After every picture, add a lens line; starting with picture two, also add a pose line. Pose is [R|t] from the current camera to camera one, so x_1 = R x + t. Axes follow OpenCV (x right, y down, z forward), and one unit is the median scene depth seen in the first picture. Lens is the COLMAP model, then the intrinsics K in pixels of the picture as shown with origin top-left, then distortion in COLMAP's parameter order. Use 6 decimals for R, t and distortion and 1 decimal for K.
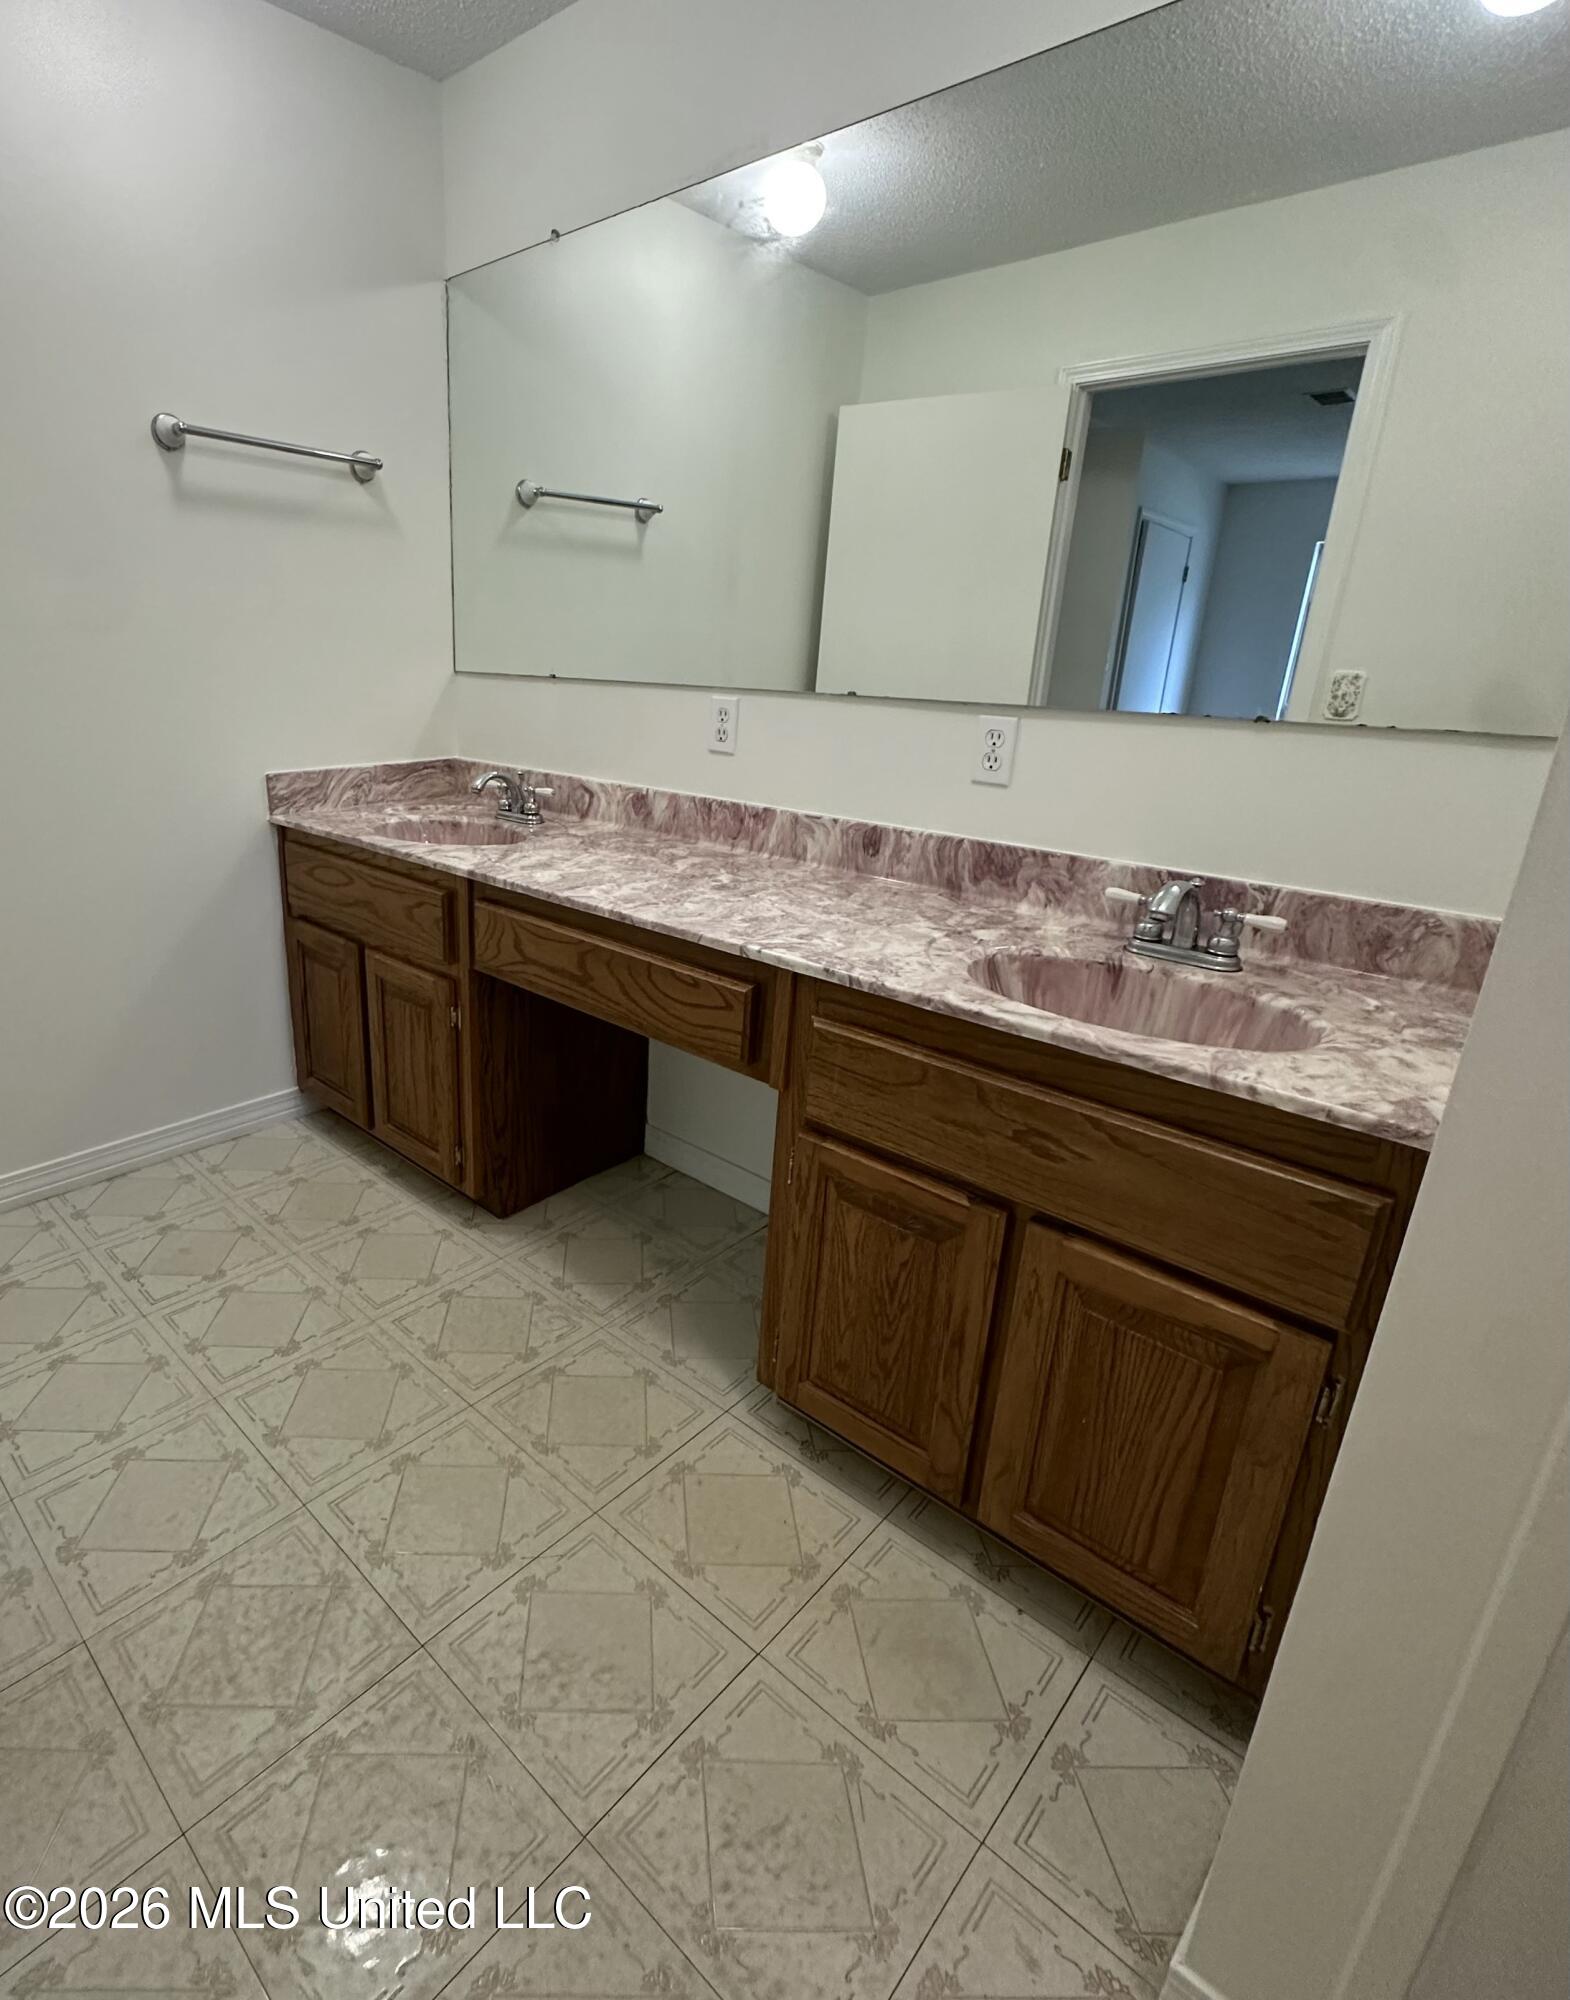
lens RADIAL K [[1015.9, 0, 647.8], [0, 1015.9, 993.0], [0, 0, 1]] dist [-0.001086, 0.000003]
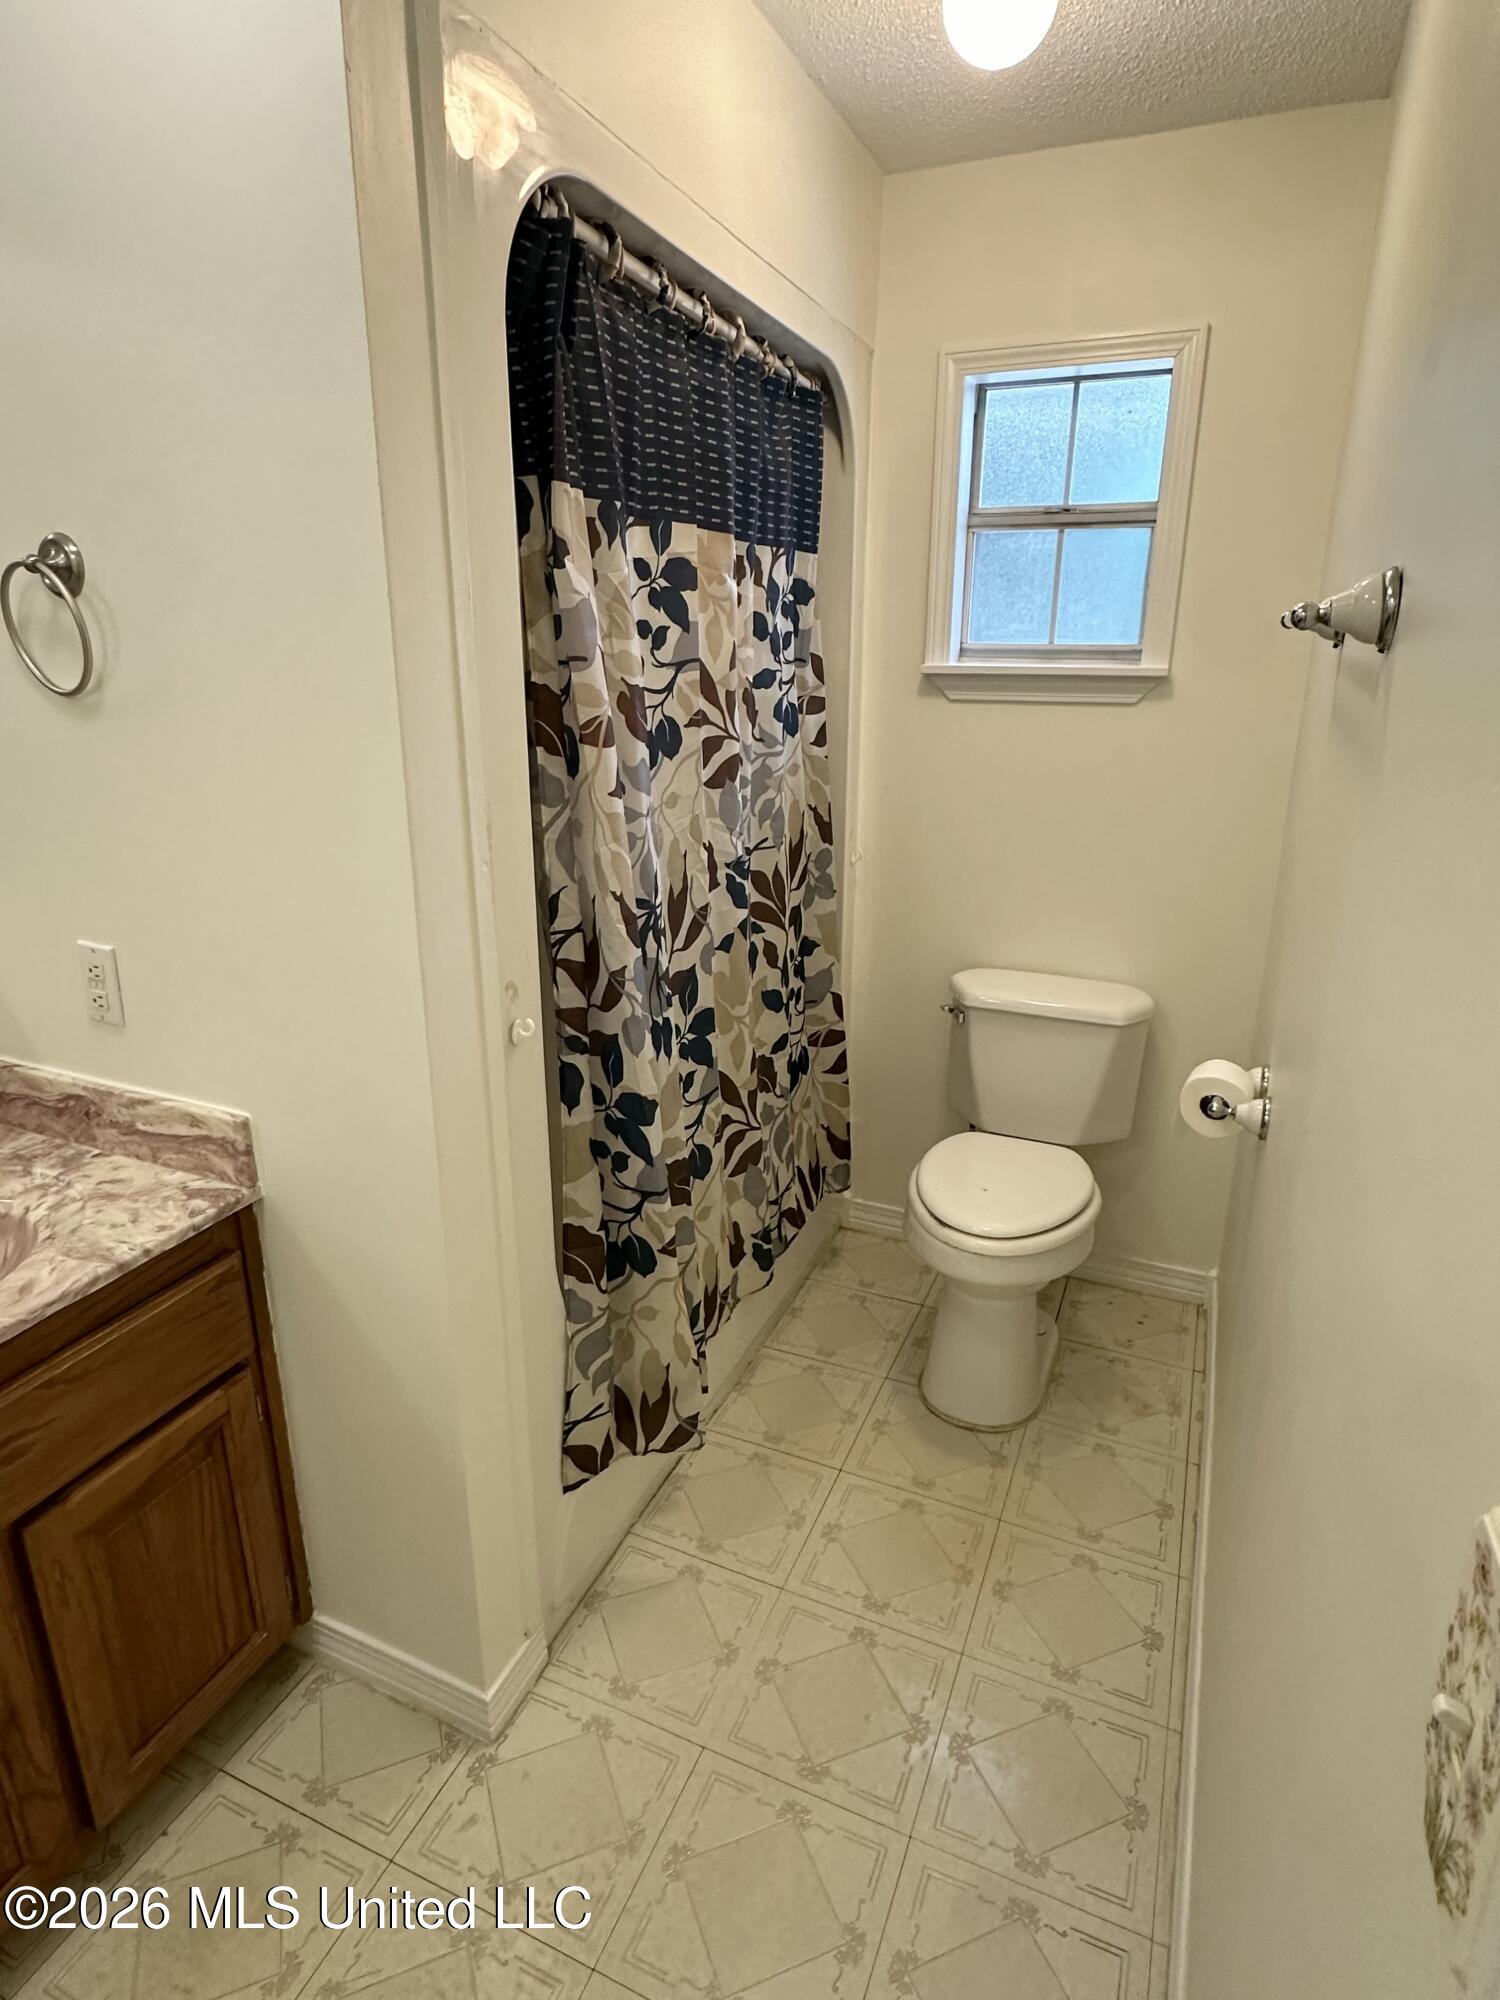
lens RADIAL K [[1084.9, 0, 750.0], [0, 1084.9, 1000.0], [0, 0, 1]] dist [-0.000712, -0.000694]
pose [[-0.358780, -0.315383, 0.878527, -0.640531], [0.284545, 0.859439, 0.424735, -0.468831], [-0.888994, 0.402367, -0.218609, 0.507252]]
